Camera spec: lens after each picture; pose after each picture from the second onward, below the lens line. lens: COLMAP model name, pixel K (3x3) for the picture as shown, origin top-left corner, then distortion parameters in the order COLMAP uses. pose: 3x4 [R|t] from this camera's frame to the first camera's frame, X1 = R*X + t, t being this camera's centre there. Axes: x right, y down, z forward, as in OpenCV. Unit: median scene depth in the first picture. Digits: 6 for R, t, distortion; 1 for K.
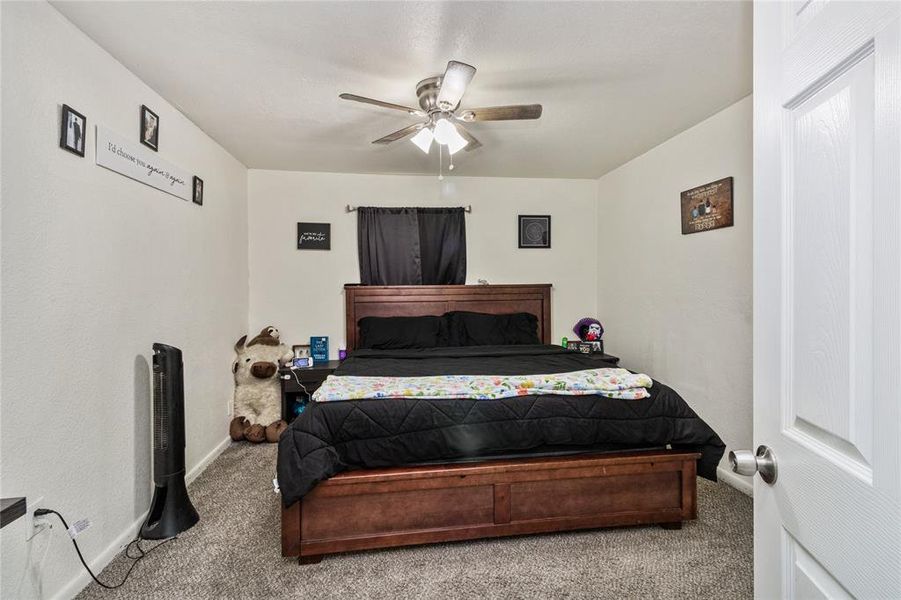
lens RADIAL K [[422.4, 0, 454.5], [0, 422.4, 296.7], [0, 0, 1]] dist [0.005344, 0.000587]
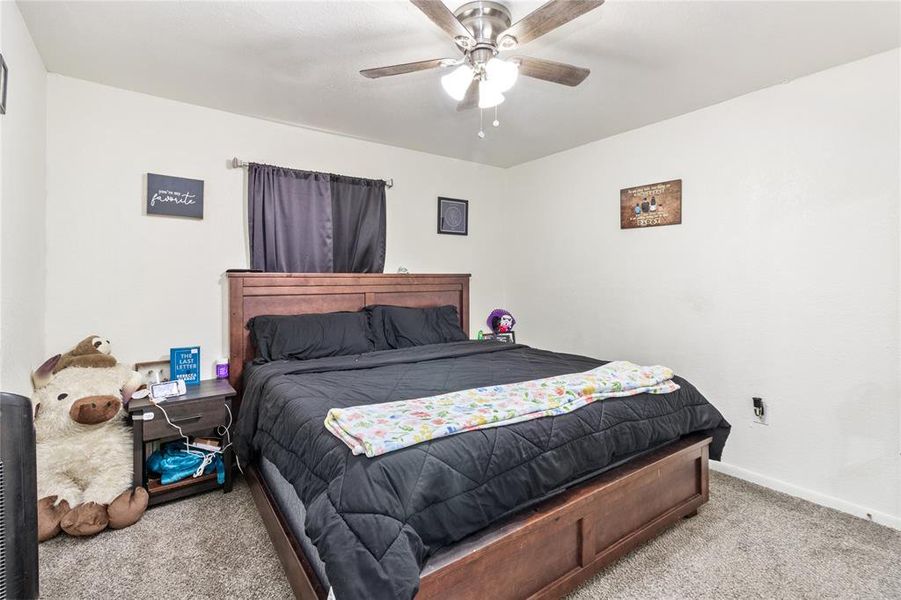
lens RADIAL K [[422.4, 0, 425.7], [0, 422.4, 282.2], [0, 0, 1]] dist [0.005344, 0.000587]
pose [[0.879719, 0.005455, 0.475462, -0.321930], [0.000305, 0.999928, -0.012037, -0.000600], [-0.475493, 0.010734, 0.879654, 0.241207]]
